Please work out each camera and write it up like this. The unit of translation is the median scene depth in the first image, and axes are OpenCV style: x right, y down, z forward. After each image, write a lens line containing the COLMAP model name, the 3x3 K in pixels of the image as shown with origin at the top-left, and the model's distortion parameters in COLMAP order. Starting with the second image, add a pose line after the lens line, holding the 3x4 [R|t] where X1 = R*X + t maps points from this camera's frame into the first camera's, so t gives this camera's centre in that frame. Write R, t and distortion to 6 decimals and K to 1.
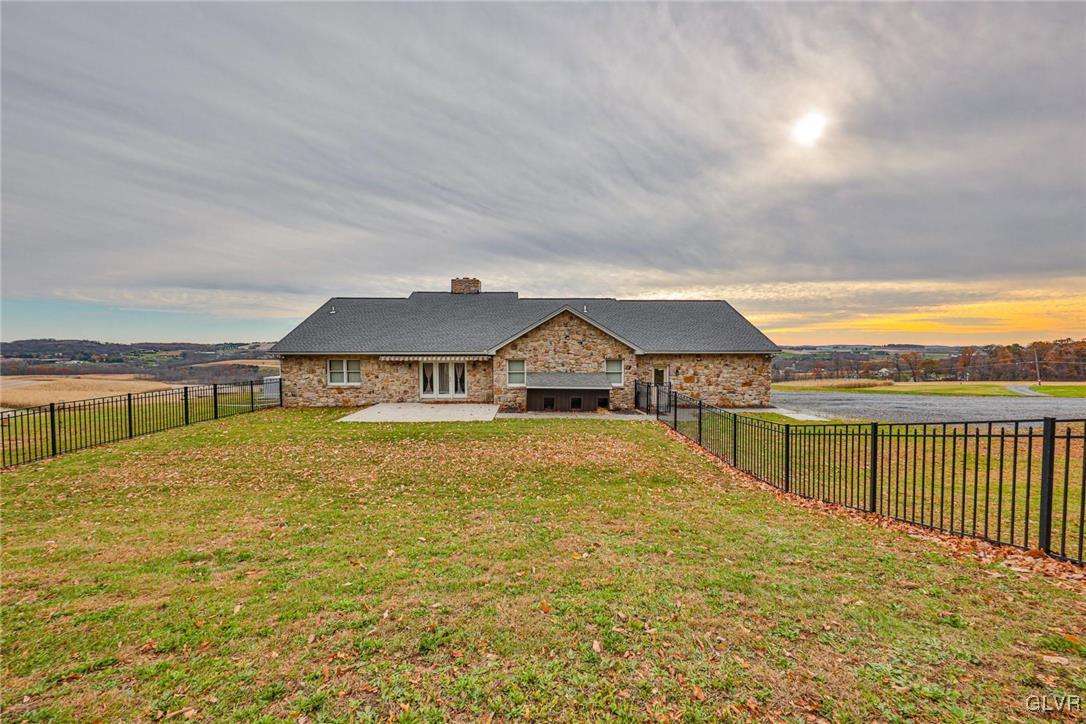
lens RADIAL K [[370.7, 0, 543.4], [0, 370.7, 360.8], [0, 0, 1]] dist [-0.002129, -0.000623]
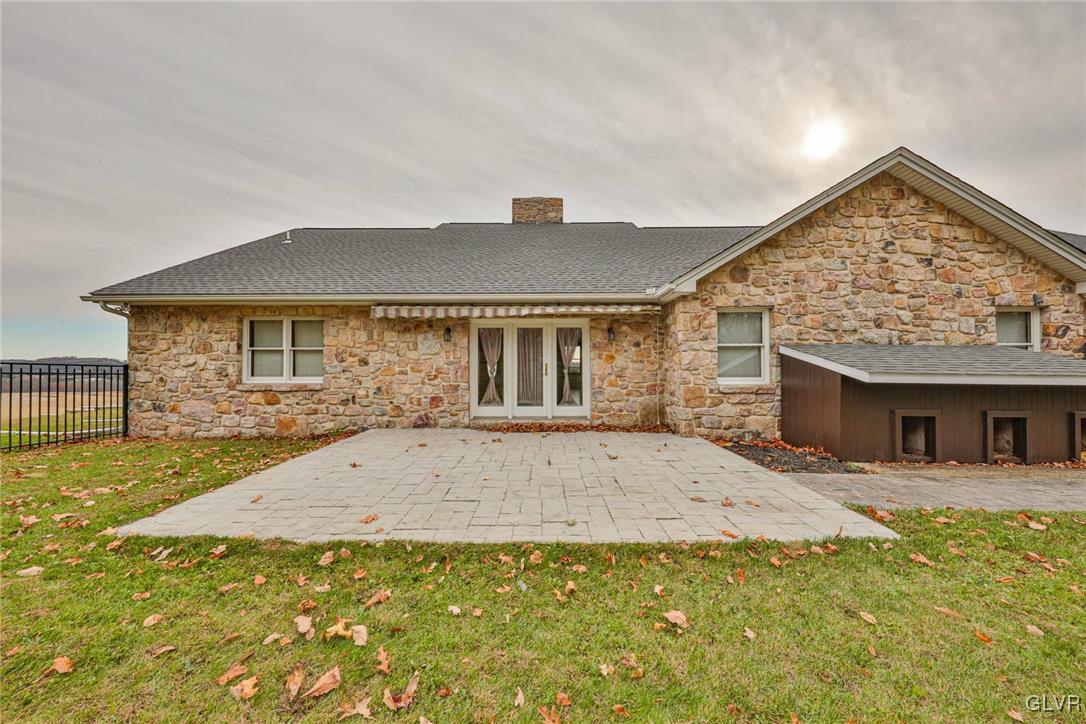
lens RADIAL K [[370.7, 0, 537.0], [0, 370.7, 361.6], [0, 0, 1]] dist [-0.002129, -0.000623]
pose [[0.999164, -0.001490, -0.040858, -0.251512], [-0.000556, 0.998748, -0.050015, 0.063114], [0.040881, 0.049995, 0.997912, 0.618959]]
